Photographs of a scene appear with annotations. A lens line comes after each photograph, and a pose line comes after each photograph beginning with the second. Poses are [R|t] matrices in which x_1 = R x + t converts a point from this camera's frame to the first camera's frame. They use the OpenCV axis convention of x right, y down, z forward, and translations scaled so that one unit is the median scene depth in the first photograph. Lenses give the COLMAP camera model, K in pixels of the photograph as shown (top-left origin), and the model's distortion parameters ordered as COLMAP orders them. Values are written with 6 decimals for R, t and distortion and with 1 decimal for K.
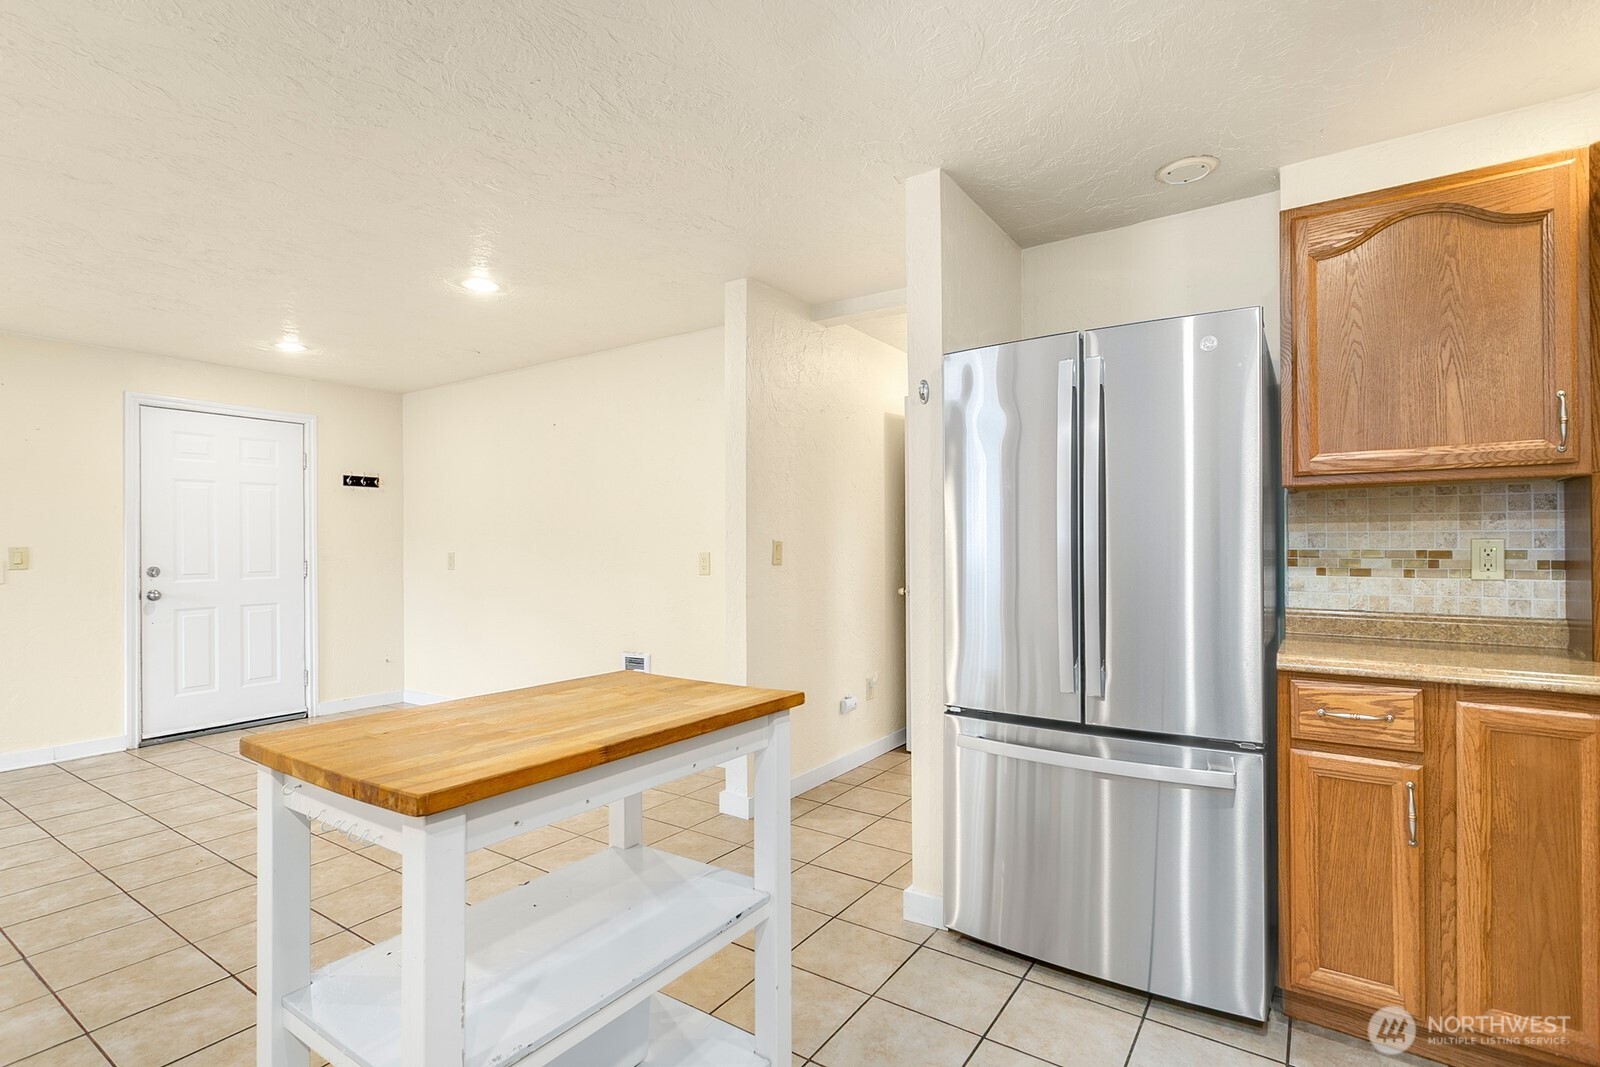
lens RADIAL K [[766.4, 0, 788.1], [0, 766.4, 545.1], [0, 0, 1]] dist [0.002902, 0.003344]
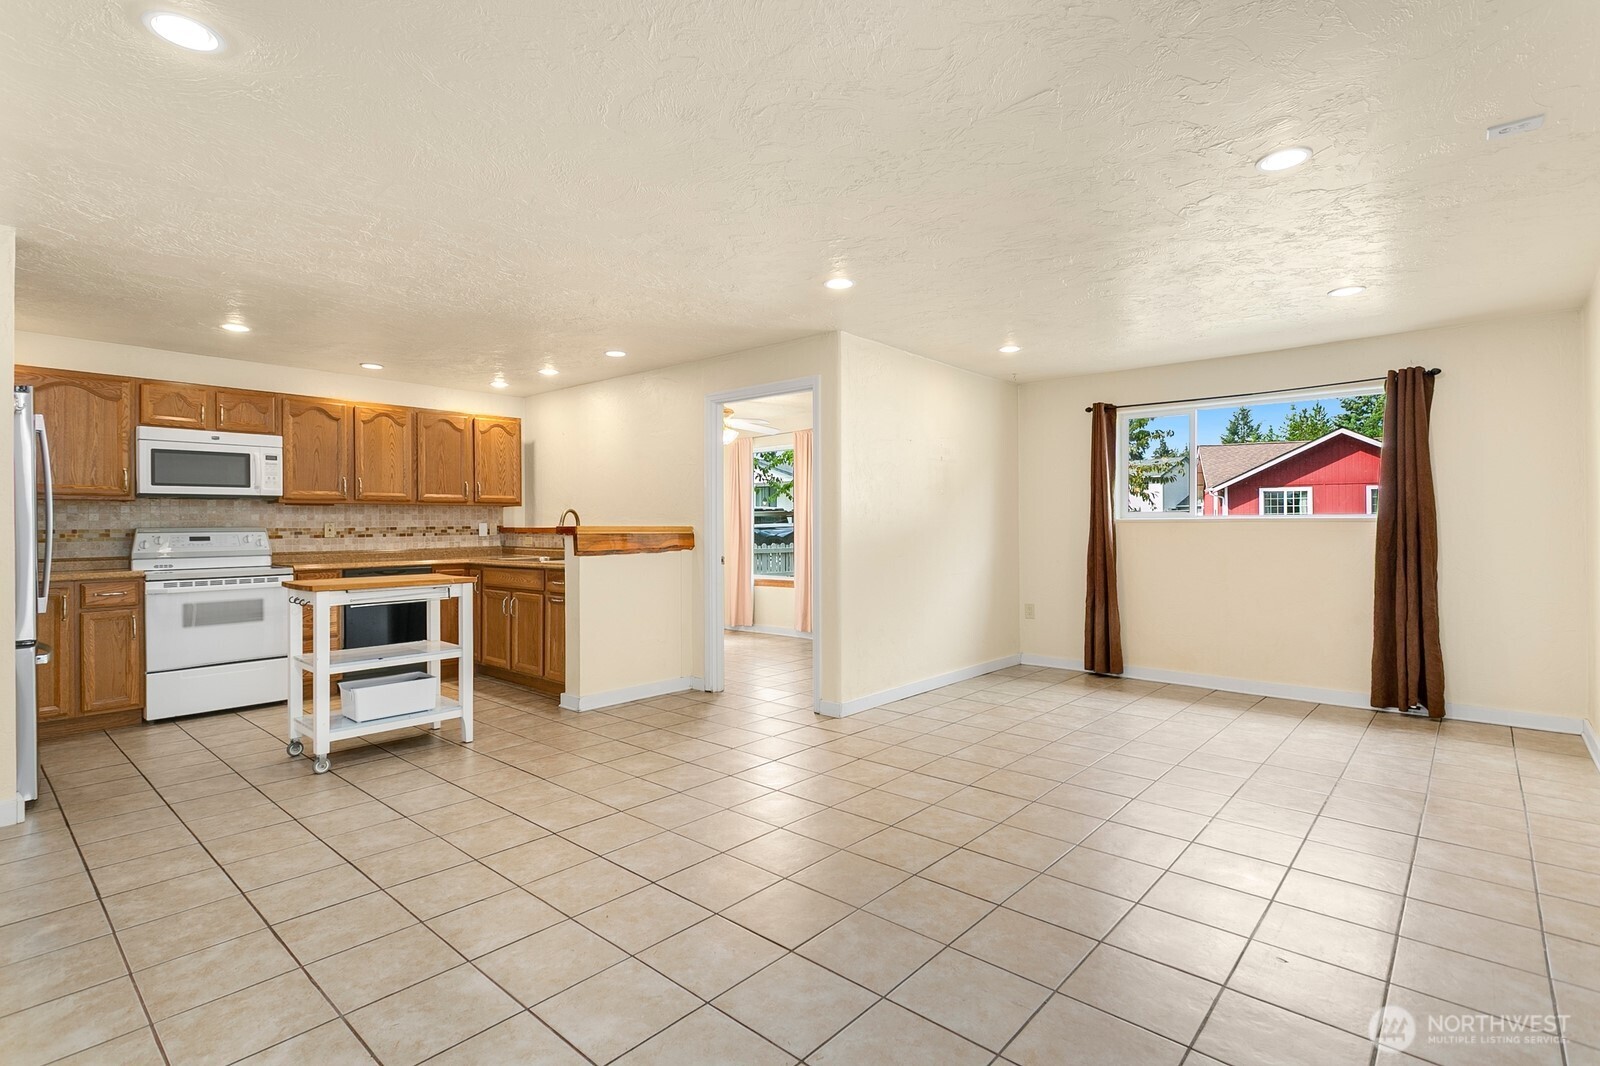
lens RADIAL K [[766.4, 0, 795.7], [0, 766.4, 521.4], [0, 0, 1]] dist [0.002902, 0.003344]
pose [[-0.991691, 0.010049, 0.128246, -0.730249], [0.008473, 0.999882, -0.012825, 0.013334], [-0.128360, -0.011632, -0.991659, 1.207785]]
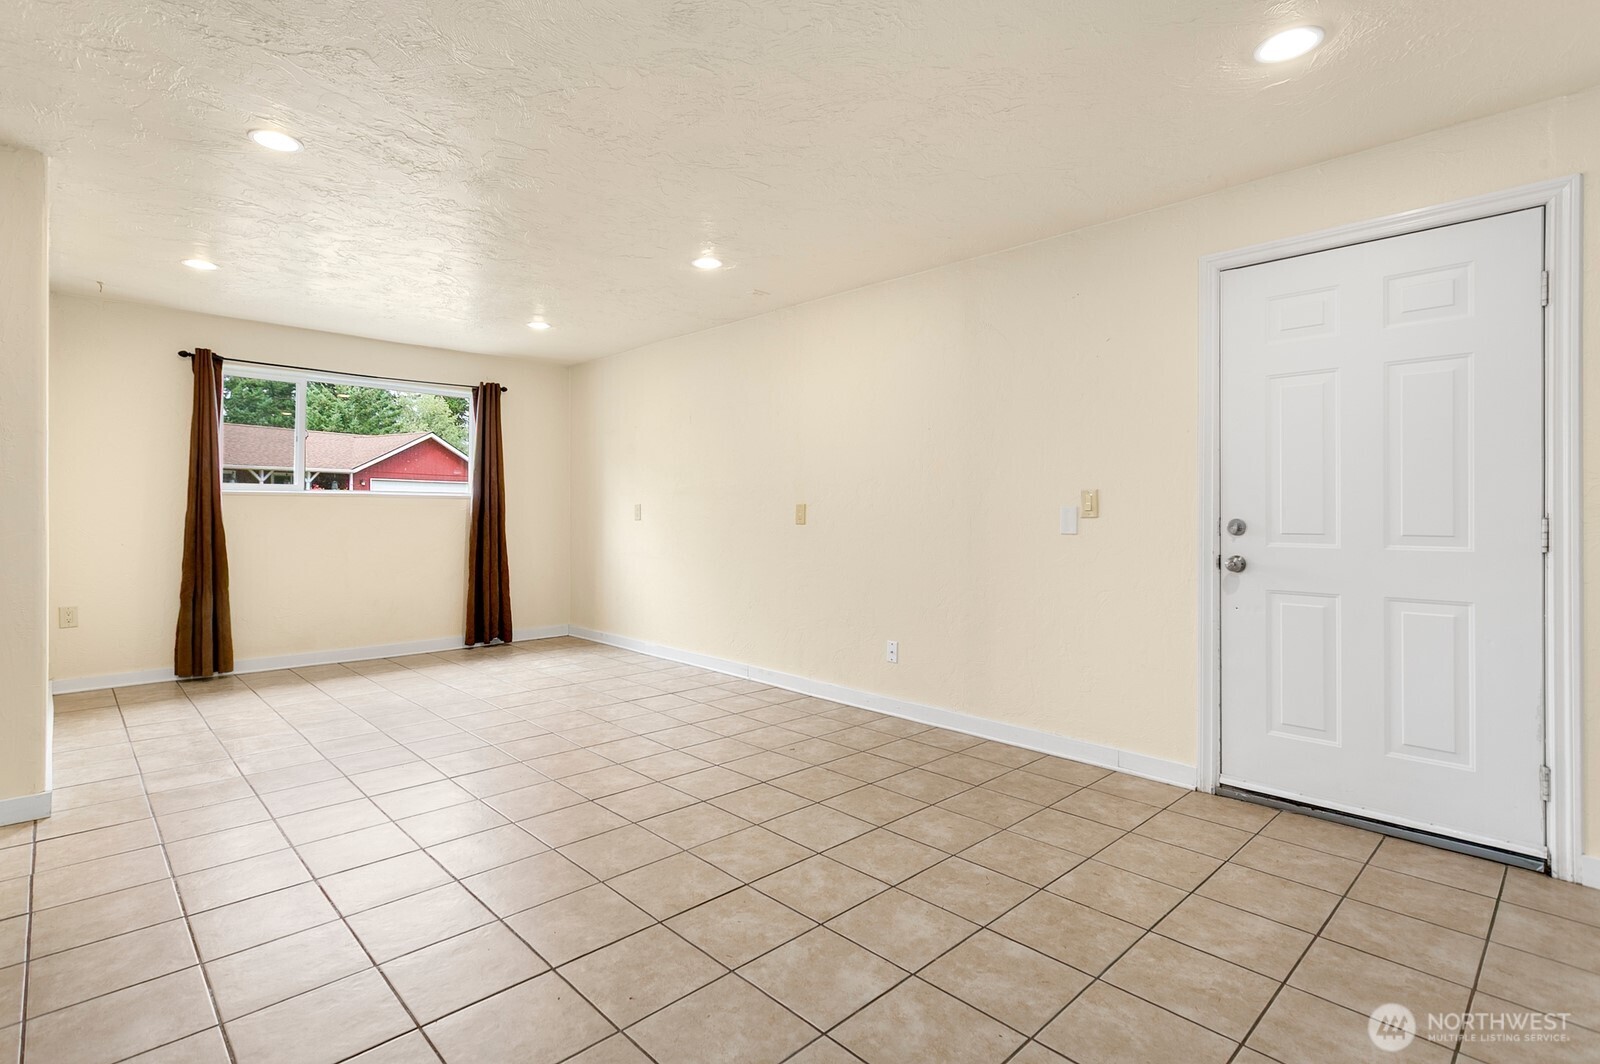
lens RADIAL K [[766.4, 0, 795.8], [0, 766.4, 517.5], [0, 0, 1]] dist [0.002902, 0.003344]
pose [[-0.203238, 0.012650, -0.979048, -0.144577], [-0.001048, 0.999913, 0.013137, 0.020893], [0.979129, 0.003696, -0.203207, 0.853988]]
